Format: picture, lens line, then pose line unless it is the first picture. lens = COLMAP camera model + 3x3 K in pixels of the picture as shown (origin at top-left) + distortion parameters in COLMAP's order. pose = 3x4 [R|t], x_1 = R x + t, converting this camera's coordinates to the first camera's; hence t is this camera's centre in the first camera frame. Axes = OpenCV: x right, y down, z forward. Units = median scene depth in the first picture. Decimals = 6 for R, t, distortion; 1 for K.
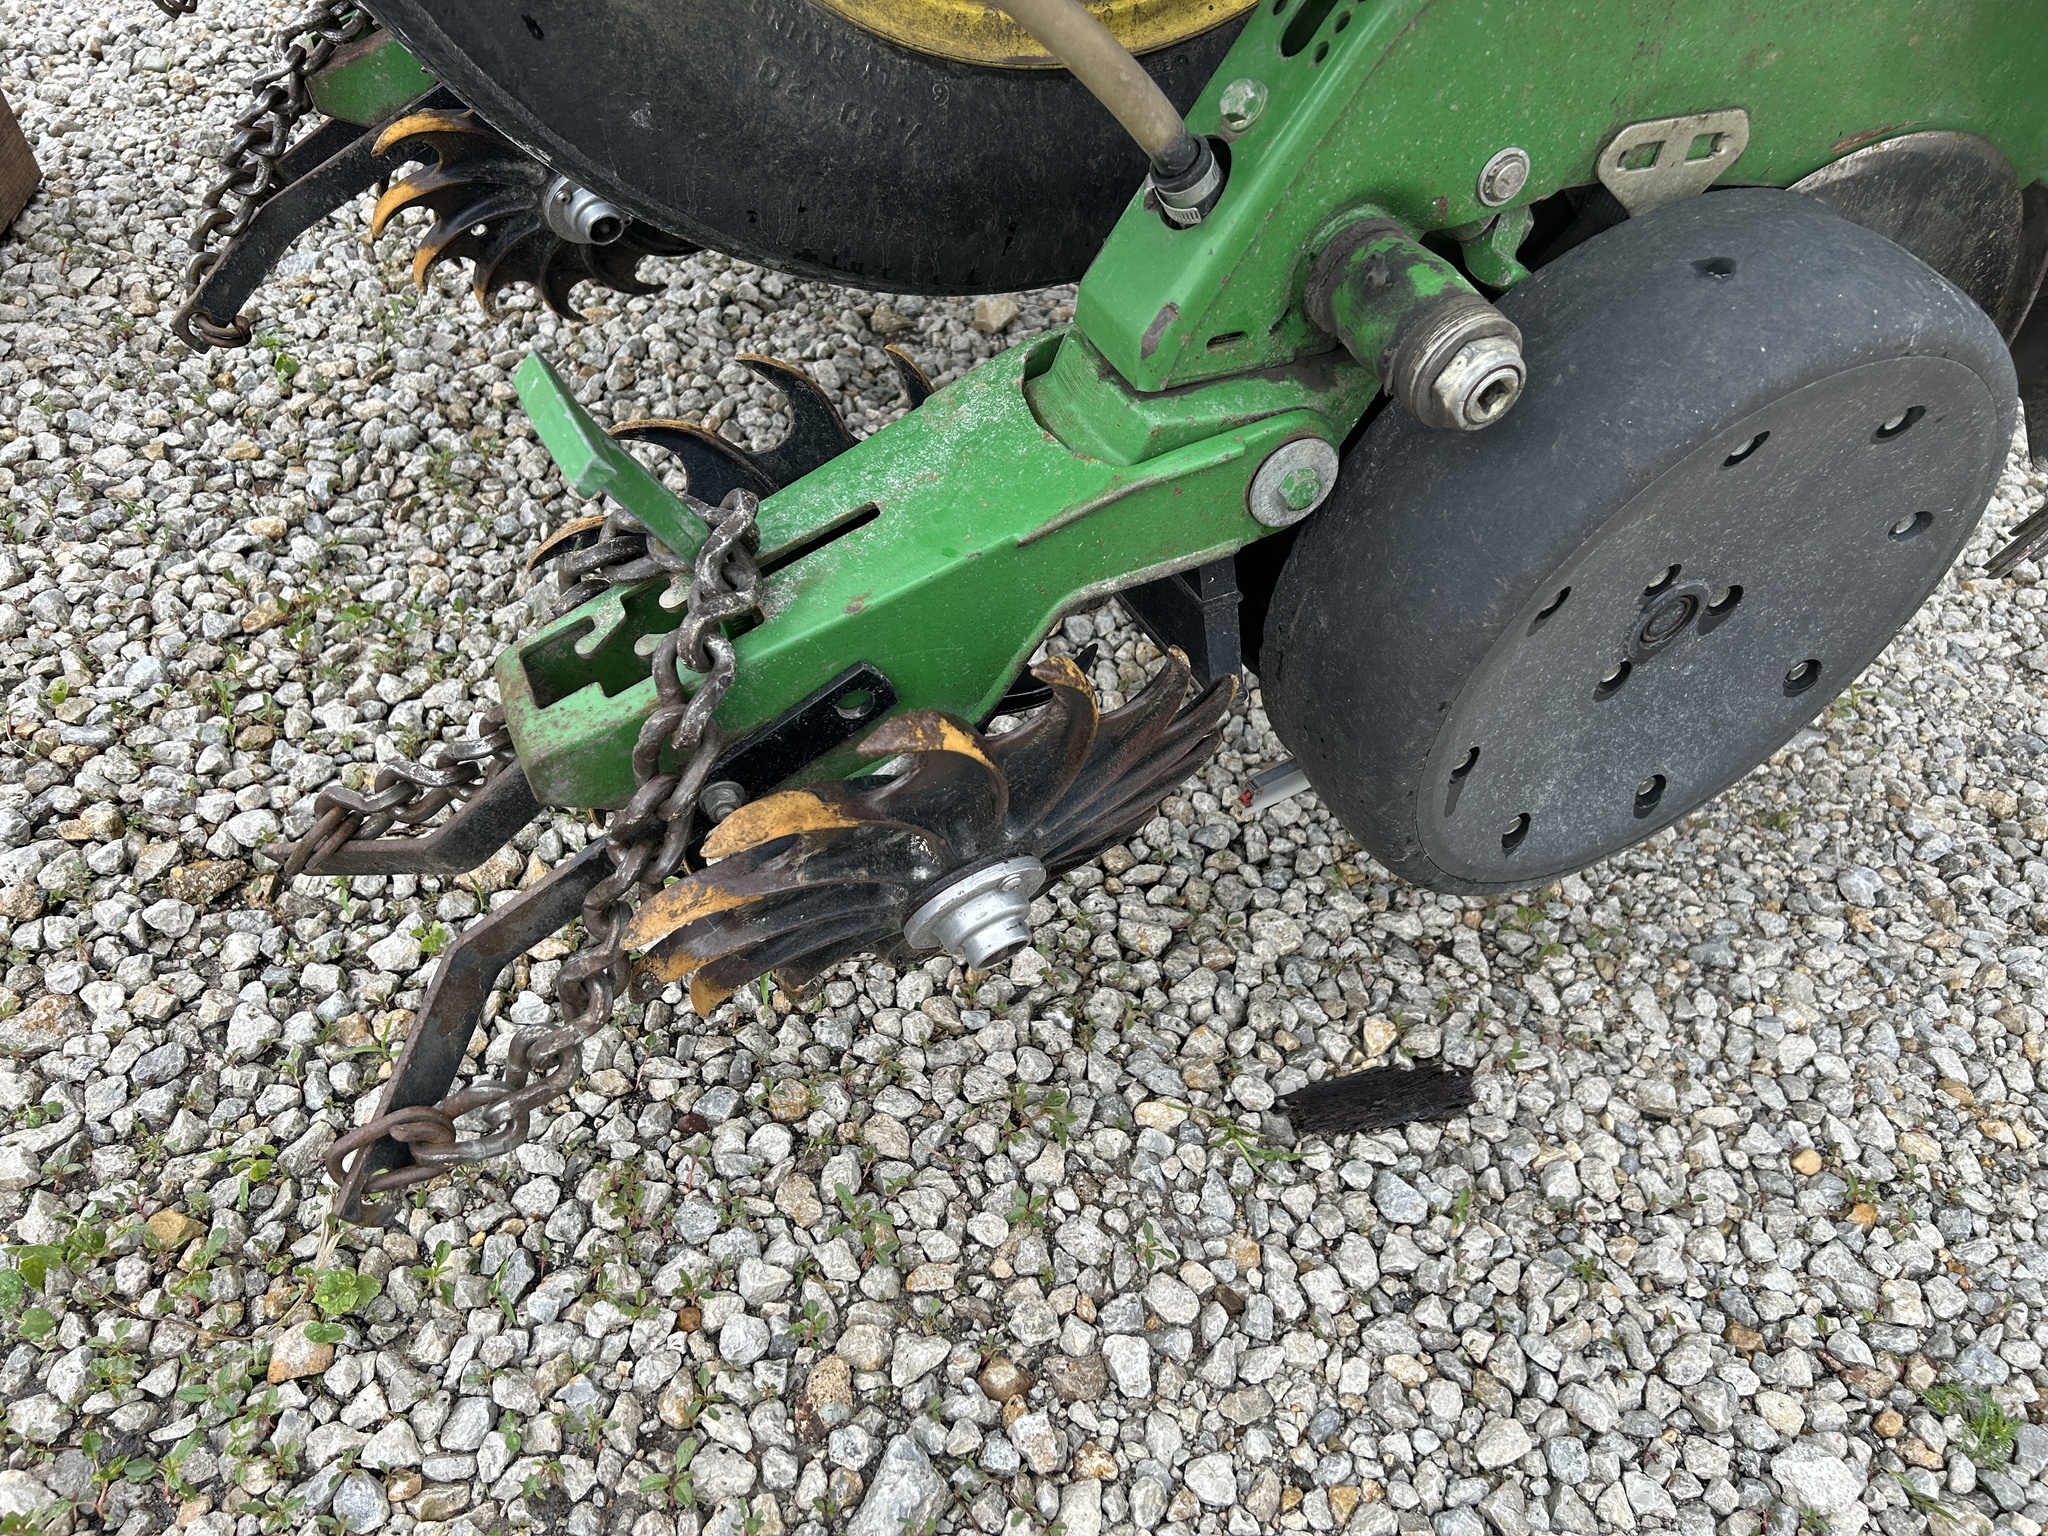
lens RADIAL K [[1502.8, 0, 1010.2], [0, 1502.8, 739.8], [0, 0, 1]] dist [0.049677, -0.051968]
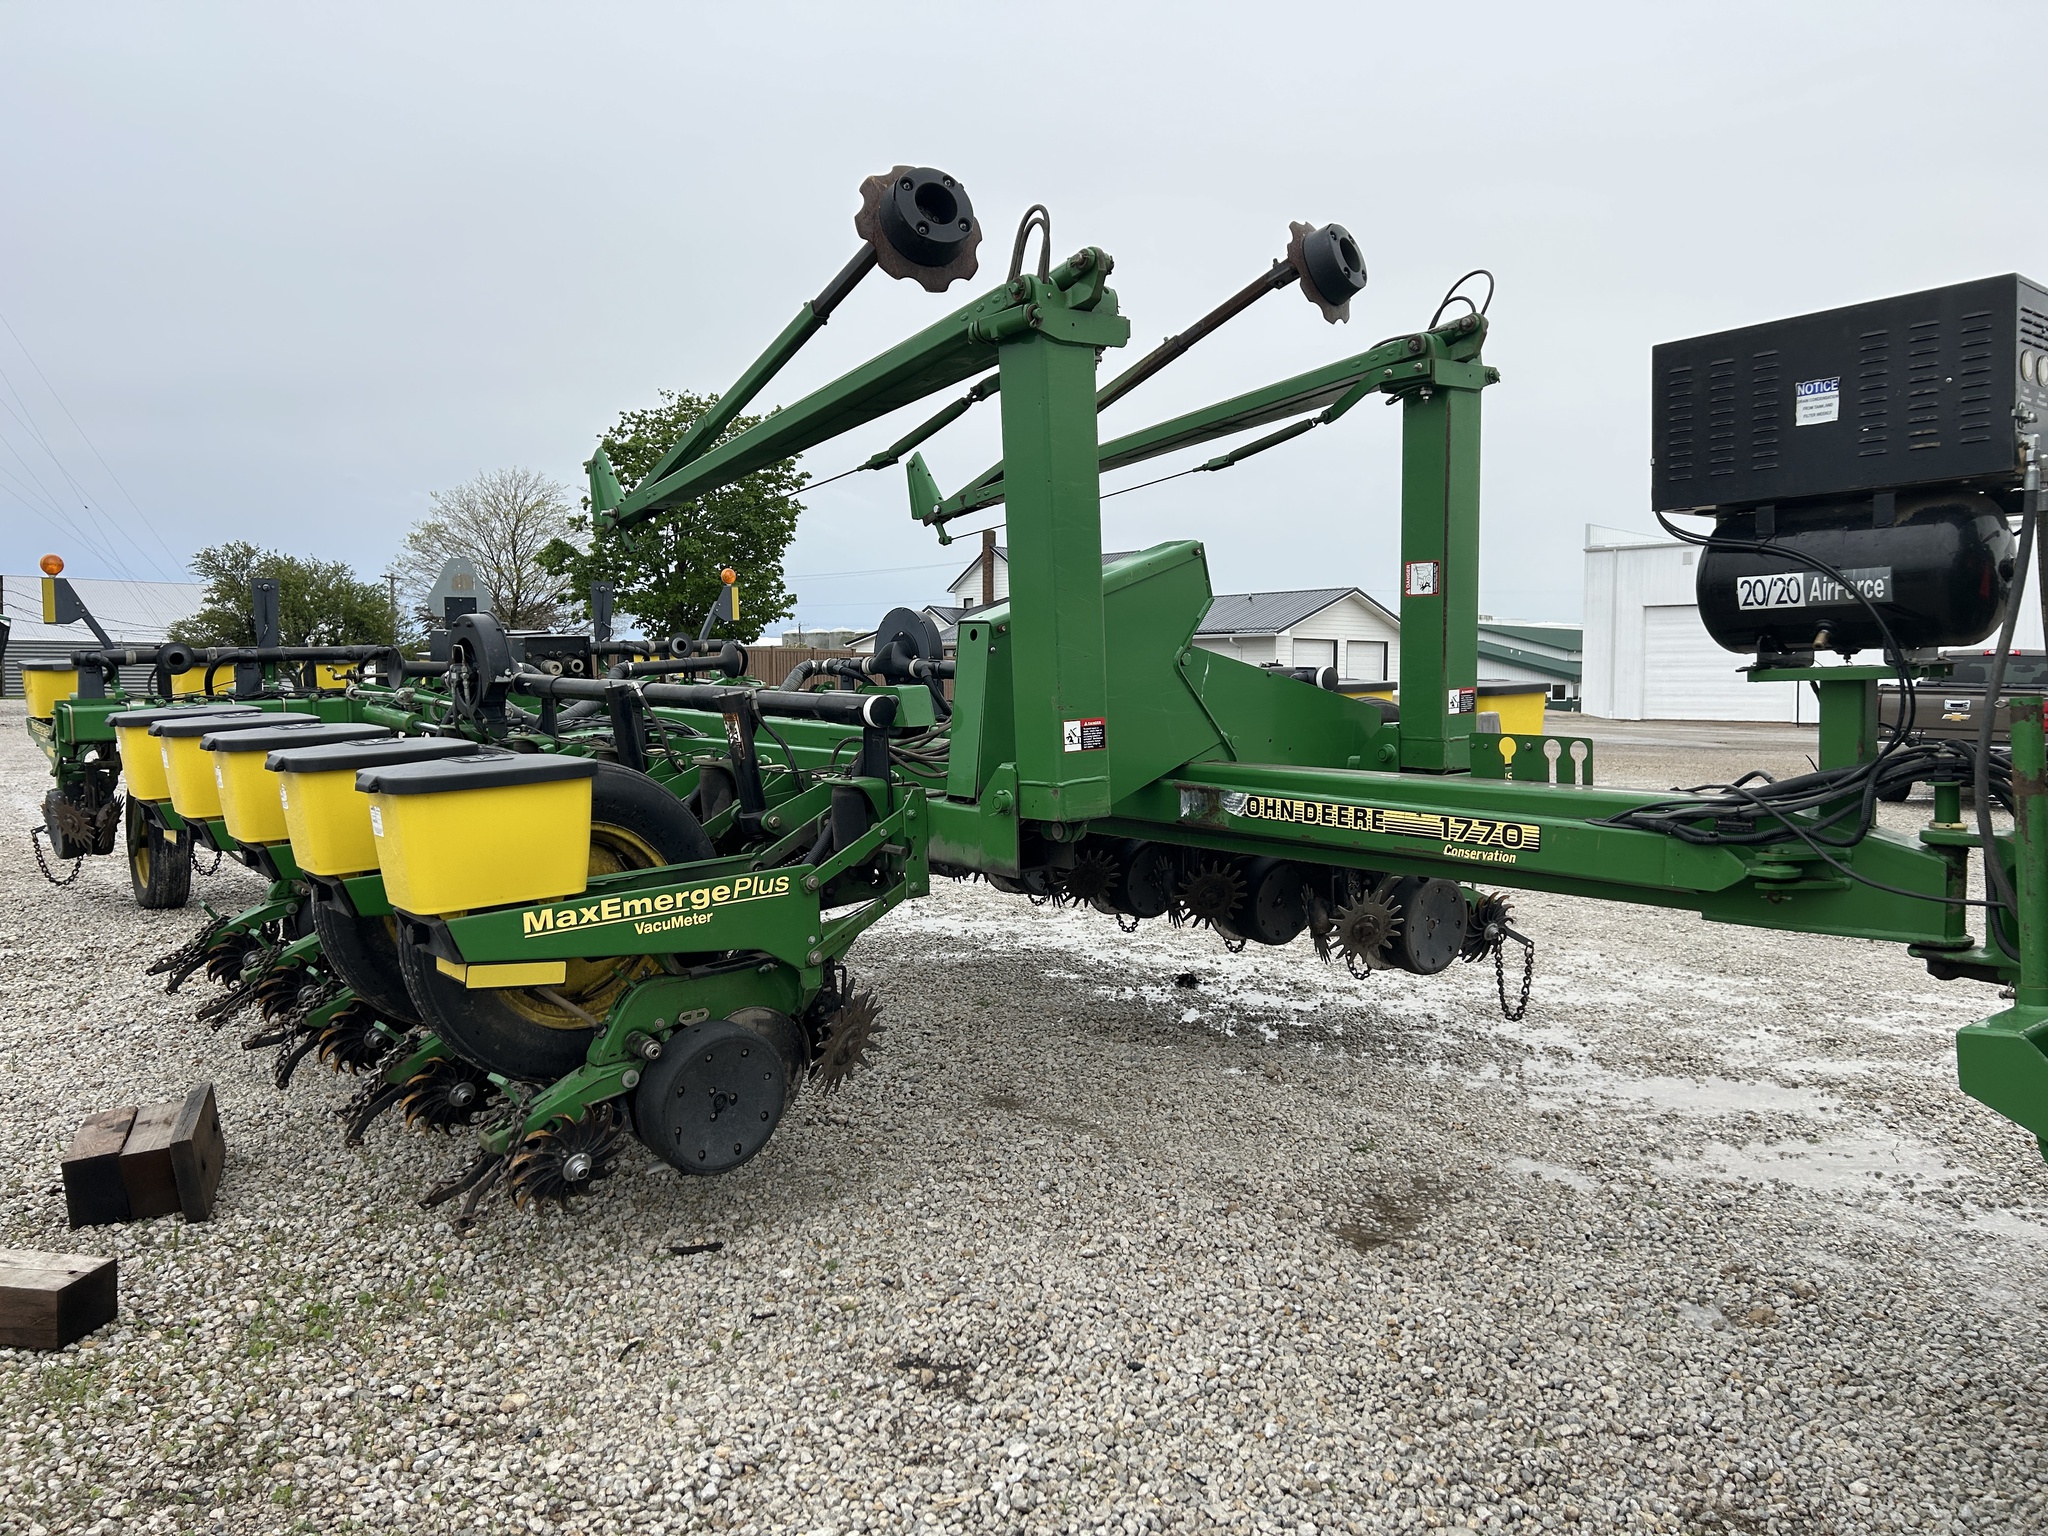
lens RADIAL K [[1506.4, 0, 1051.8], [0, 1506.4, 767.7], [0, 0, 1]] dist [0.057582, -0.061826]
pose [[0.954357, -0.115928, 0.275252, 0.193936], [0.260071, 0.775707, -0.575014, 1.865415], [-0.146855, 0.620354, 0.770451, -3.096563]]
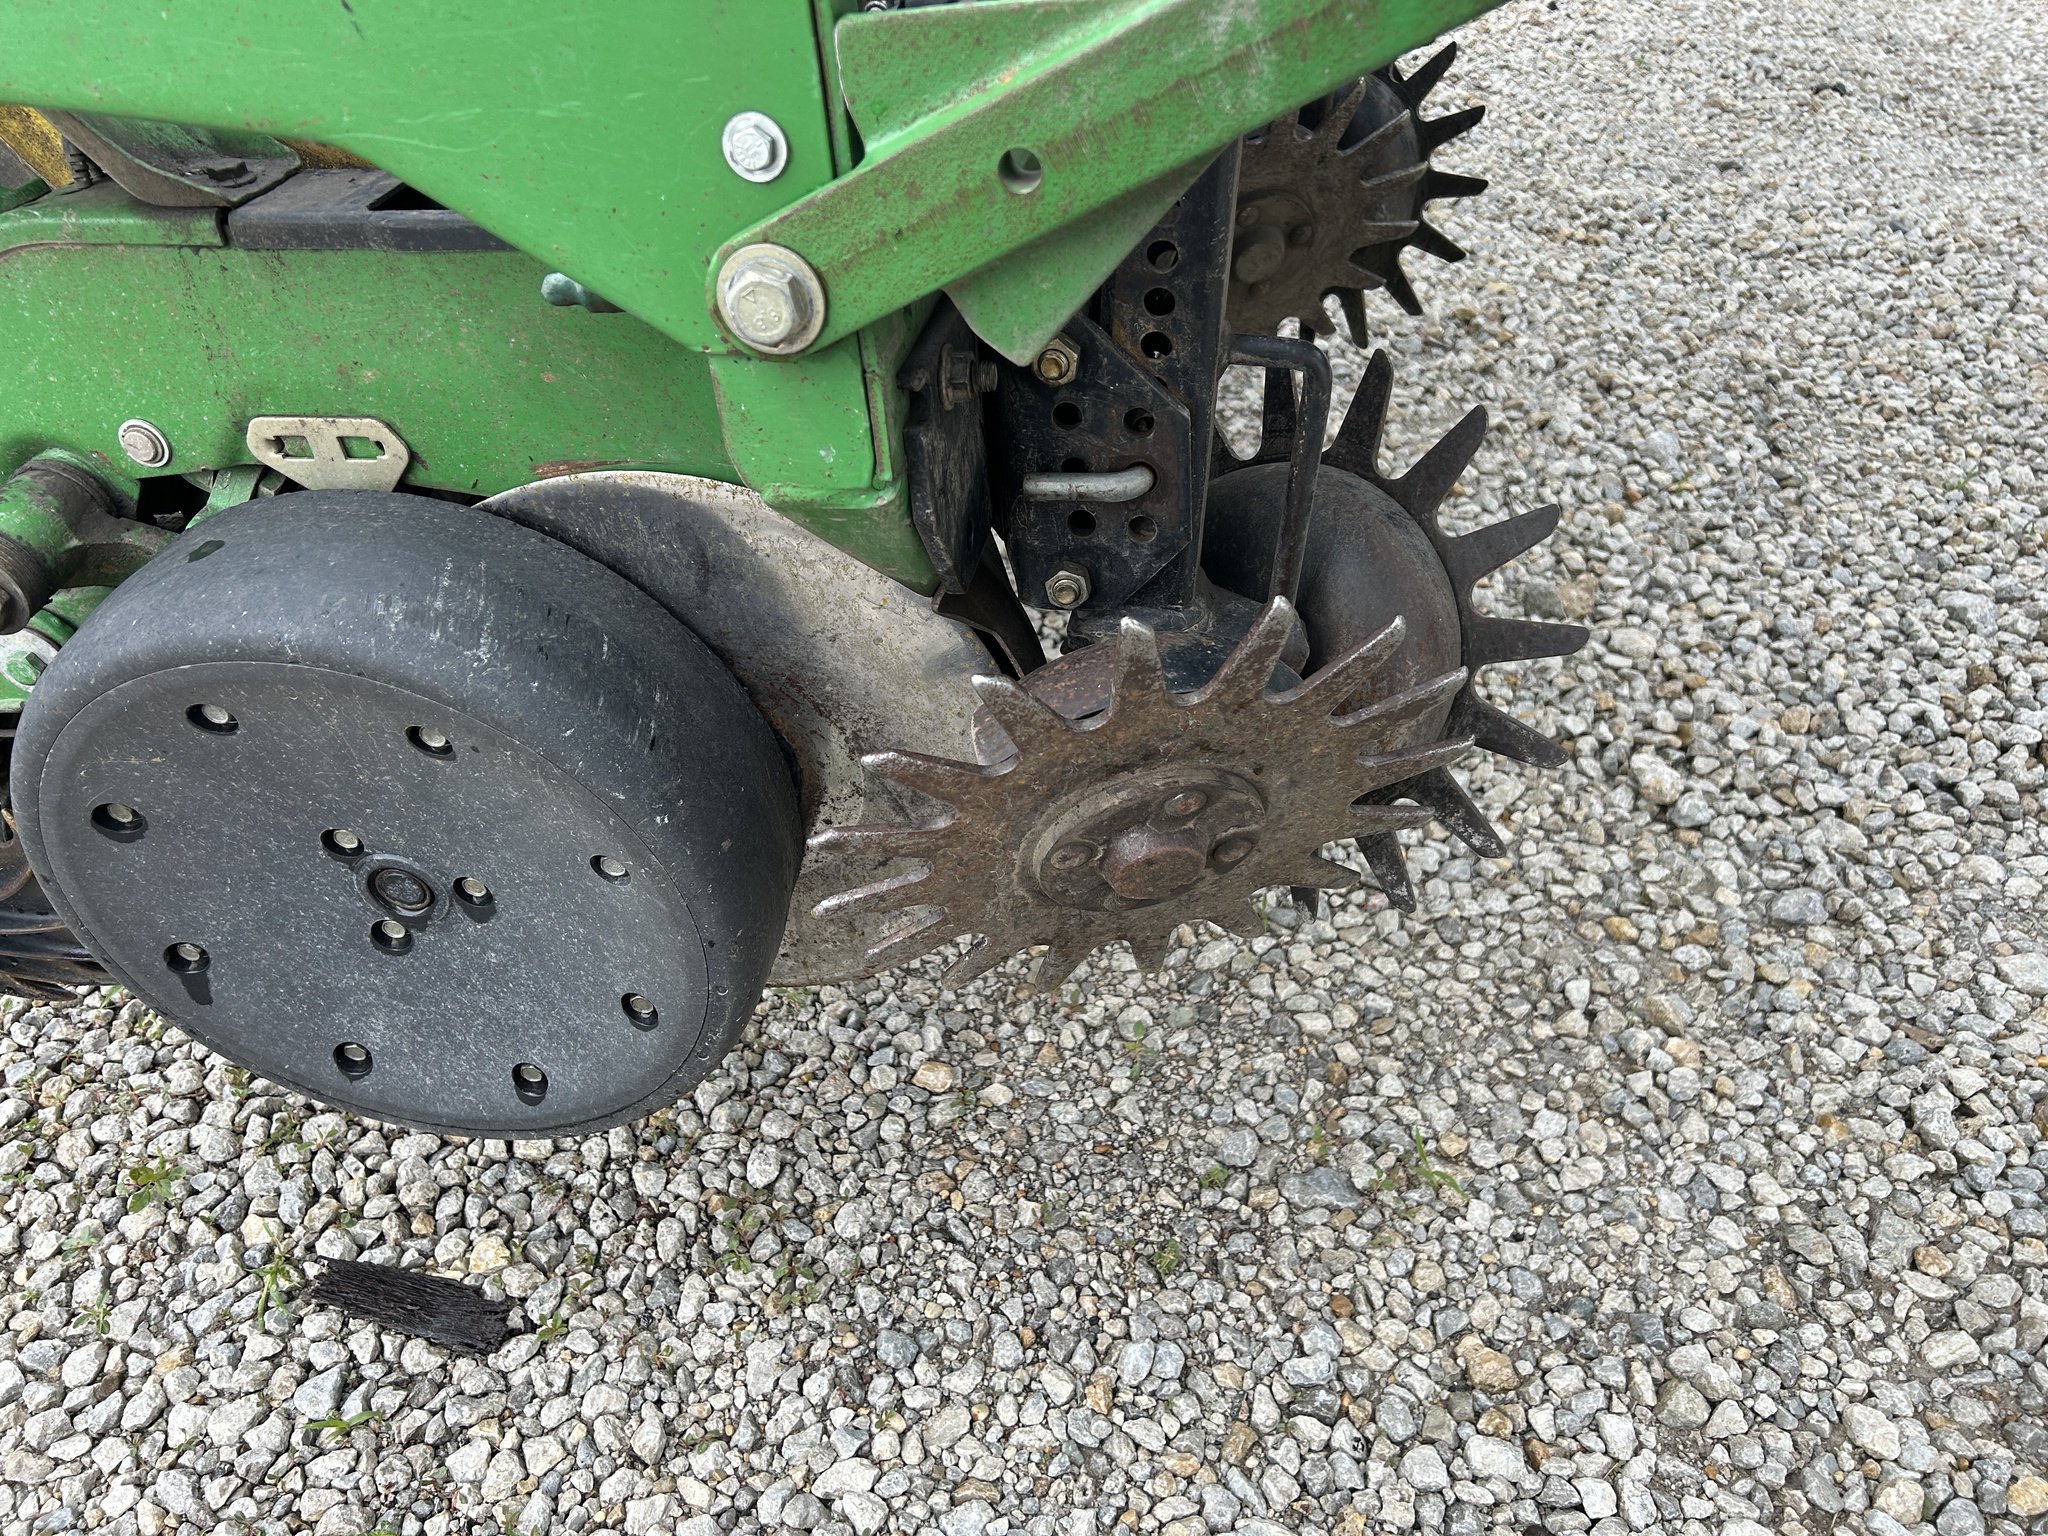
lens RADIAL K [[1506.4, 0, 1051.8], [0, 1506.4, 767.7], [0, 0, 1]] dist [0.057582, -0.061826]
pose [[0.827493, 0.244759, -0.505320, 1.085327], [-0.299919, 0.953515, -0.029286, -0.218759], [0.474663, 0.175789, 0.862435, 0.263690]]
